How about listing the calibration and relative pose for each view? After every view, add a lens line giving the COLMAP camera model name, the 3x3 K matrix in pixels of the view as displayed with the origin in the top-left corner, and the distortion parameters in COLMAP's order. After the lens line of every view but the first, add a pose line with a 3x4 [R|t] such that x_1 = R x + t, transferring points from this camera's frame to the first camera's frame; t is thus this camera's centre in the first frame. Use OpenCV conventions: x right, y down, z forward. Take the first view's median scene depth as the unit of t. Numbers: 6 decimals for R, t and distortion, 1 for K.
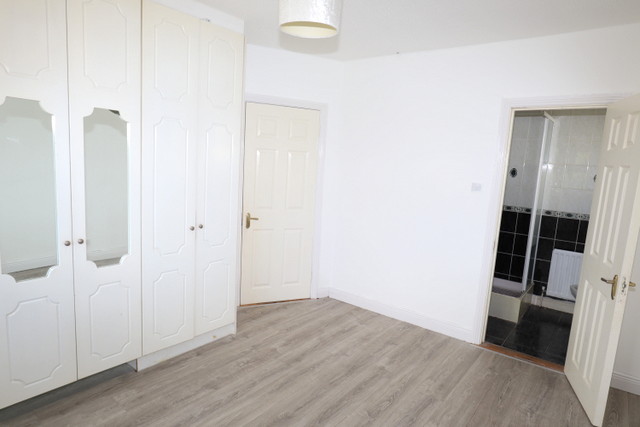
lens RADIAL K [[388.2, 0, 319.1], [0, 388.2, 216.5], [0, 0, 1]] dist [-0.034132, 0.018629]
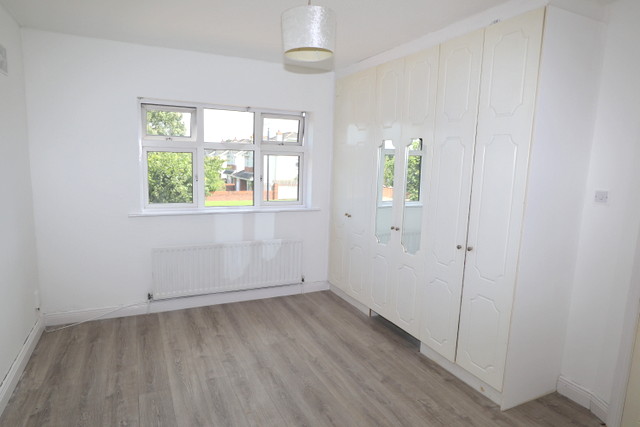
lens RADIAL K [[388.2, 0, 319.0], [0, 388.2, 213.1], [0, 0, 1]] dist [-0.034132, 0.018629]
pose [[-0.444145, 0.043753, -0.894886, 0.728305], [-0.193933, 0.970433, 0.143699, -0.128965], [0.874714, 0.237371, -0.422528, 1.135873]]
